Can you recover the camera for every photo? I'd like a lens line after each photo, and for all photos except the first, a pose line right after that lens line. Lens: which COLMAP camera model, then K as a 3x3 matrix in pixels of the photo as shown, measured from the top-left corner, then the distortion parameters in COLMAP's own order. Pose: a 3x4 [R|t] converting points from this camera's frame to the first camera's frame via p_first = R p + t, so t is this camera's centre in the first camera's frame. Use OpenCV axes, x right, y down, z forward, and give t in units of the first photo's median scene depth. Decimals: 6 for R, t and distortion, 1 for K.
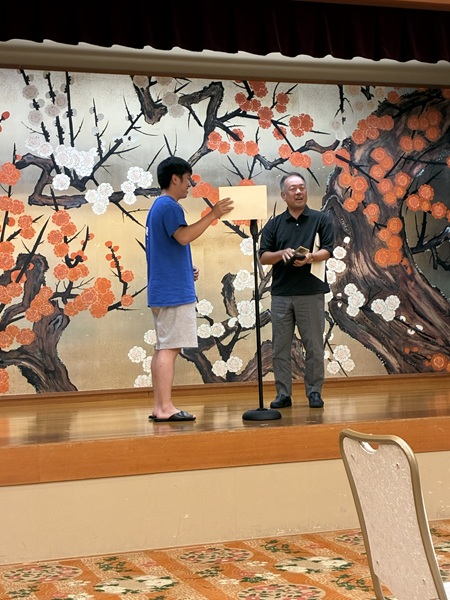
lens RADIAL K [[1095.0, 0, 241.0], [0, 1095.0, 286.8], [0, 0, 1]] dist [0.115661, 0.000000]
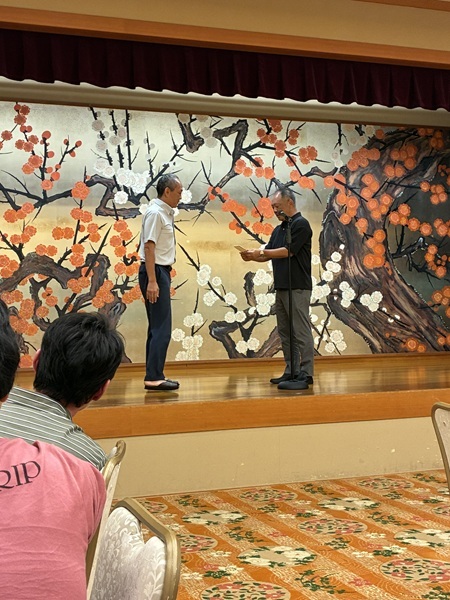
lens RADIAL K [[874.3, 0, 219.7], [0, 874.3, 290.4], [0, 0, 1]] dist [0.081341, 0.000000]
pose [[0.999819, 0.016782, 0.008953, -0.055620], [-0.016896, 0.999775, 0.012829, -0.003286], [-0.008735, -0.012978, 0.999878, -0.007318]]
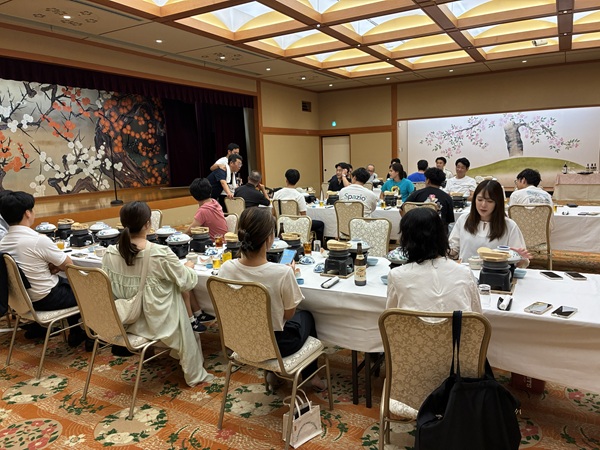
lens RADIAL K [[451.6, 0, 310.8], [0, 451.6, 215.6], [0, 0, 1]] dist [0.019782, -0.025388]
pose [[0.738975, -0.083862, 0.668493, -0.337471], [-0.010173, 0.990721, 0.135532, -0.022189], [-0.673656, -0.106955, 0.731265, -0.281619]]
